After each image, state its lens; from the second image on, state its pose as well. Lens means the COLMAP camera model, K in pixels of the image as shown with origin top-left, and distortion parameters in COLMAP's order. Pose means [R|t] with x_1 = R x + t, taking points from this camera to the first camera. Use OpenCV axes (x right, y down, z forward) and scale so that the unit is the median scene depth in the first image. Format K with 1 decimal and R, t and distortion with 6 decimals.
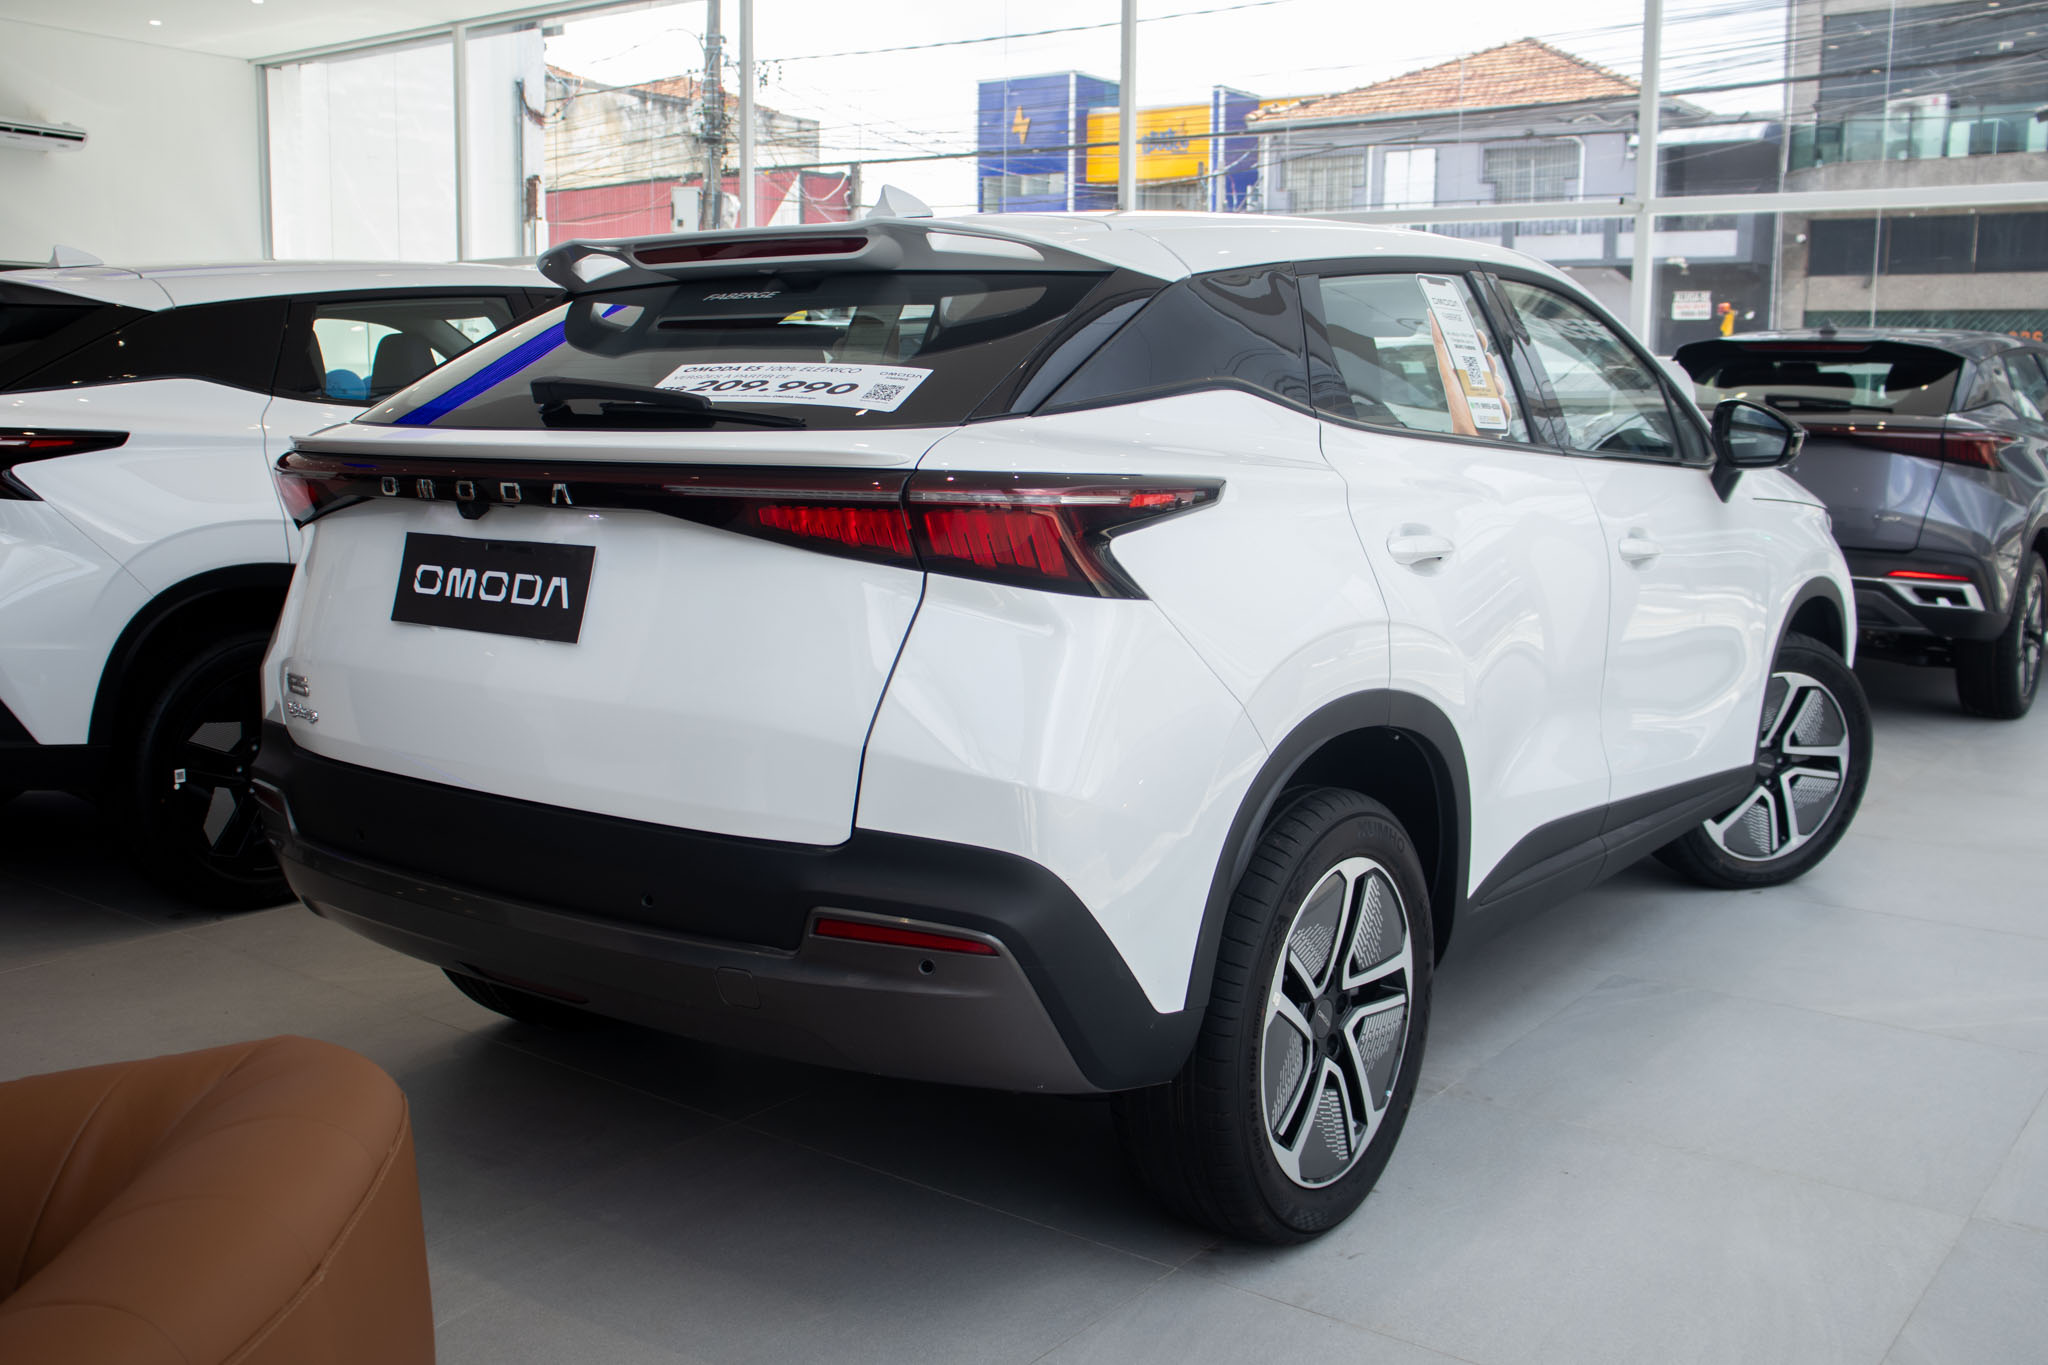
lens RADIAL K [[1966.0, 0, 1024.0], [0, 1966.0, 682.5], [0, 0, 1]] dist [-0.133010, 0.174767]
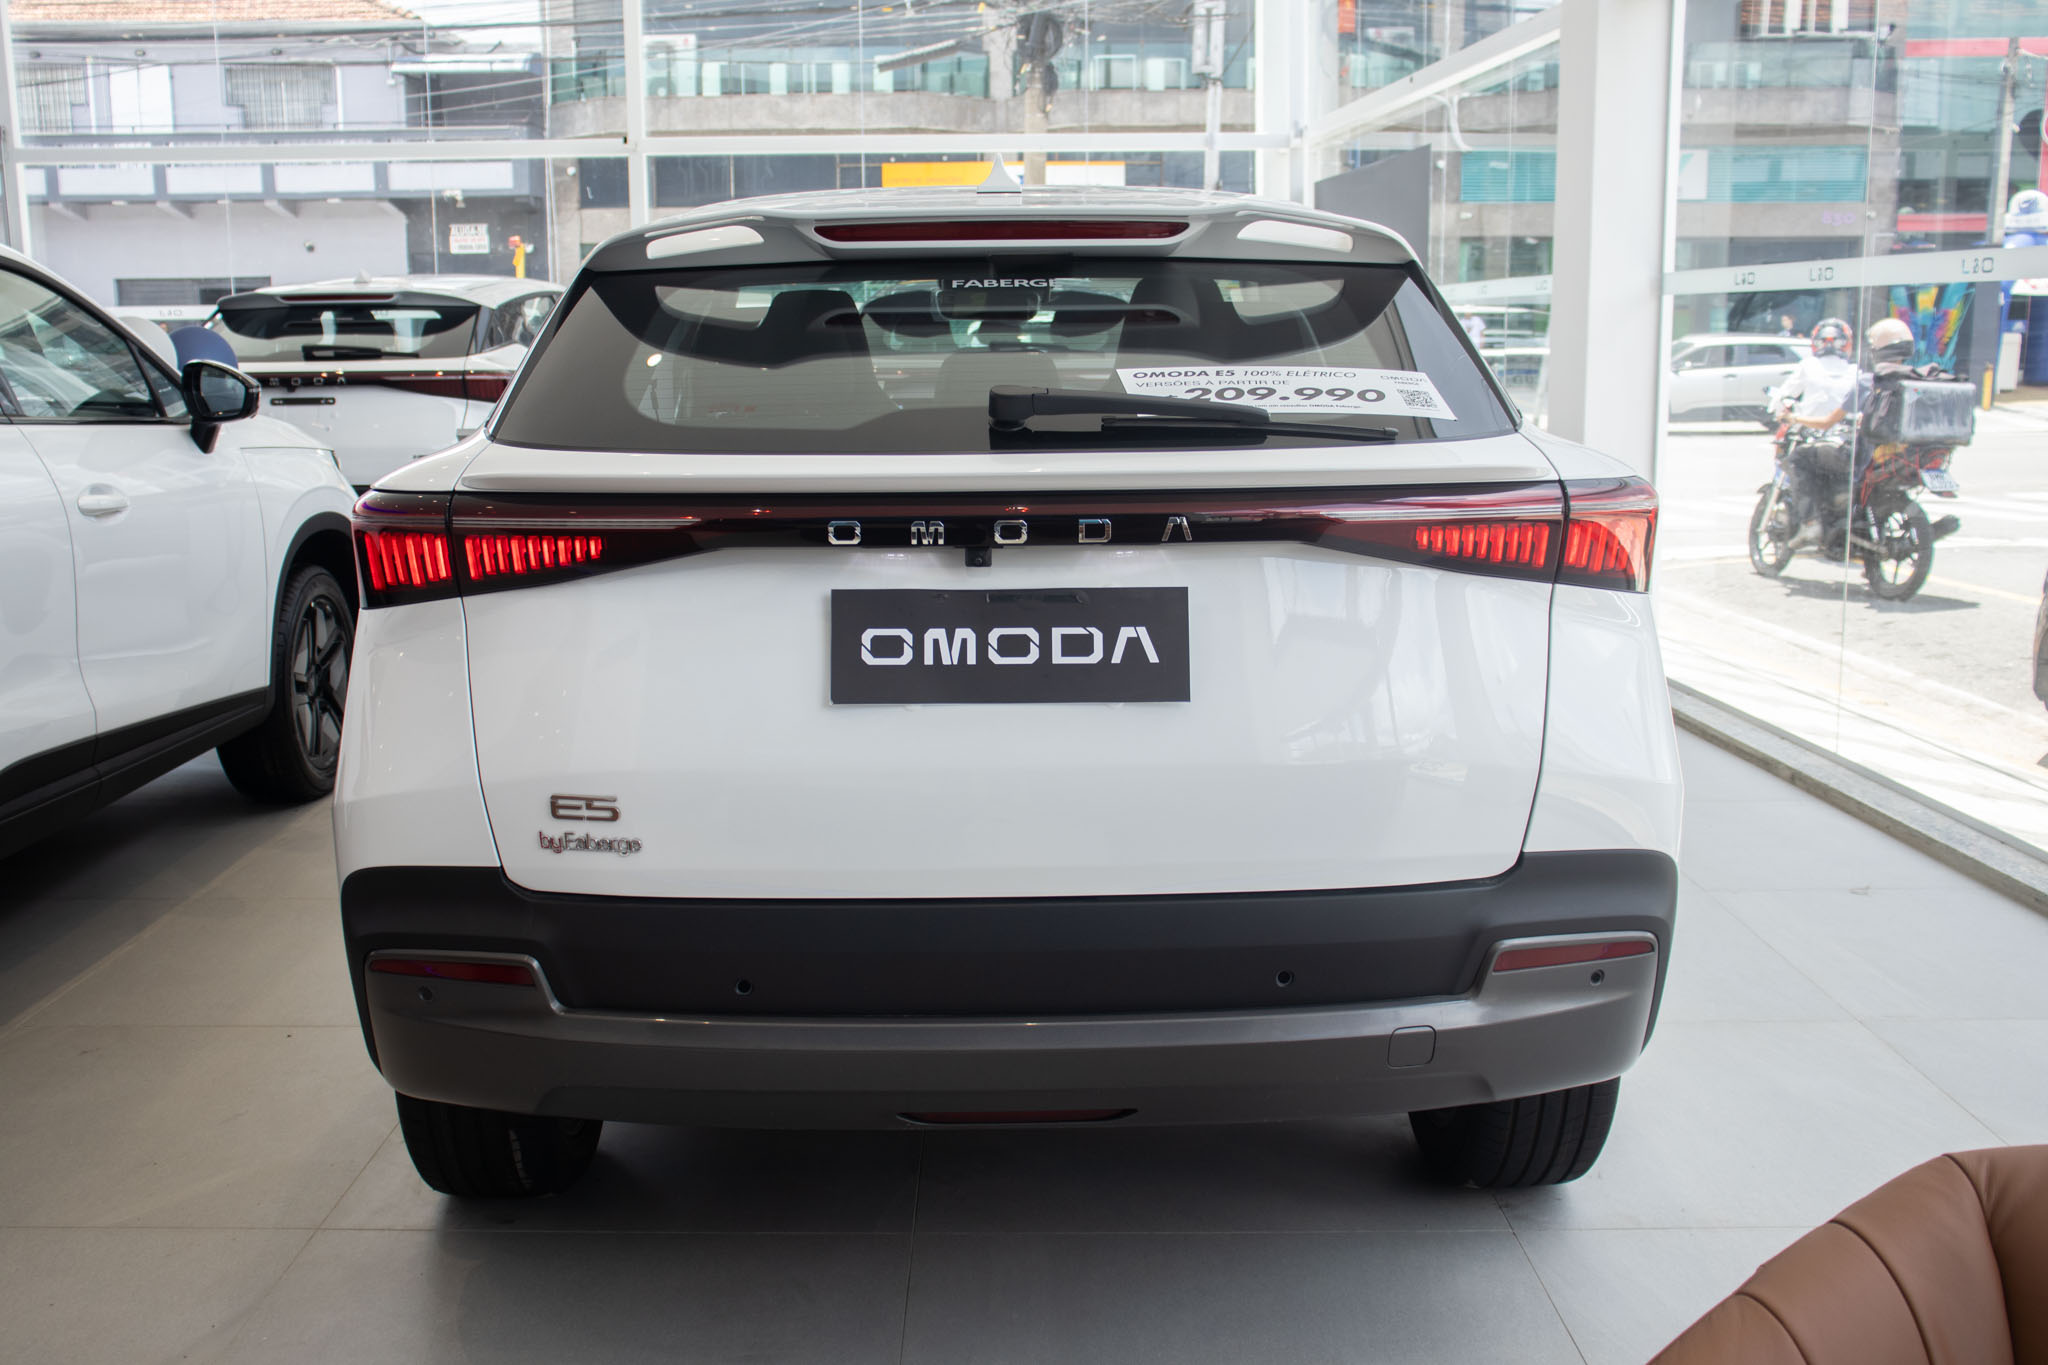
lens RADIAL K [[2013.0, 0, 1024.0], [0, 2013.0, 682.5], [0, 0, 1]] dist [-0.054878, 0.015819]
pose [[0.803008, -0.118659, 0.584036, -0.748002], [0.102273, 0.992878, 0.061106, -0.083529], [-0.587127, 0.010662, 0.809425, 0.302657]]
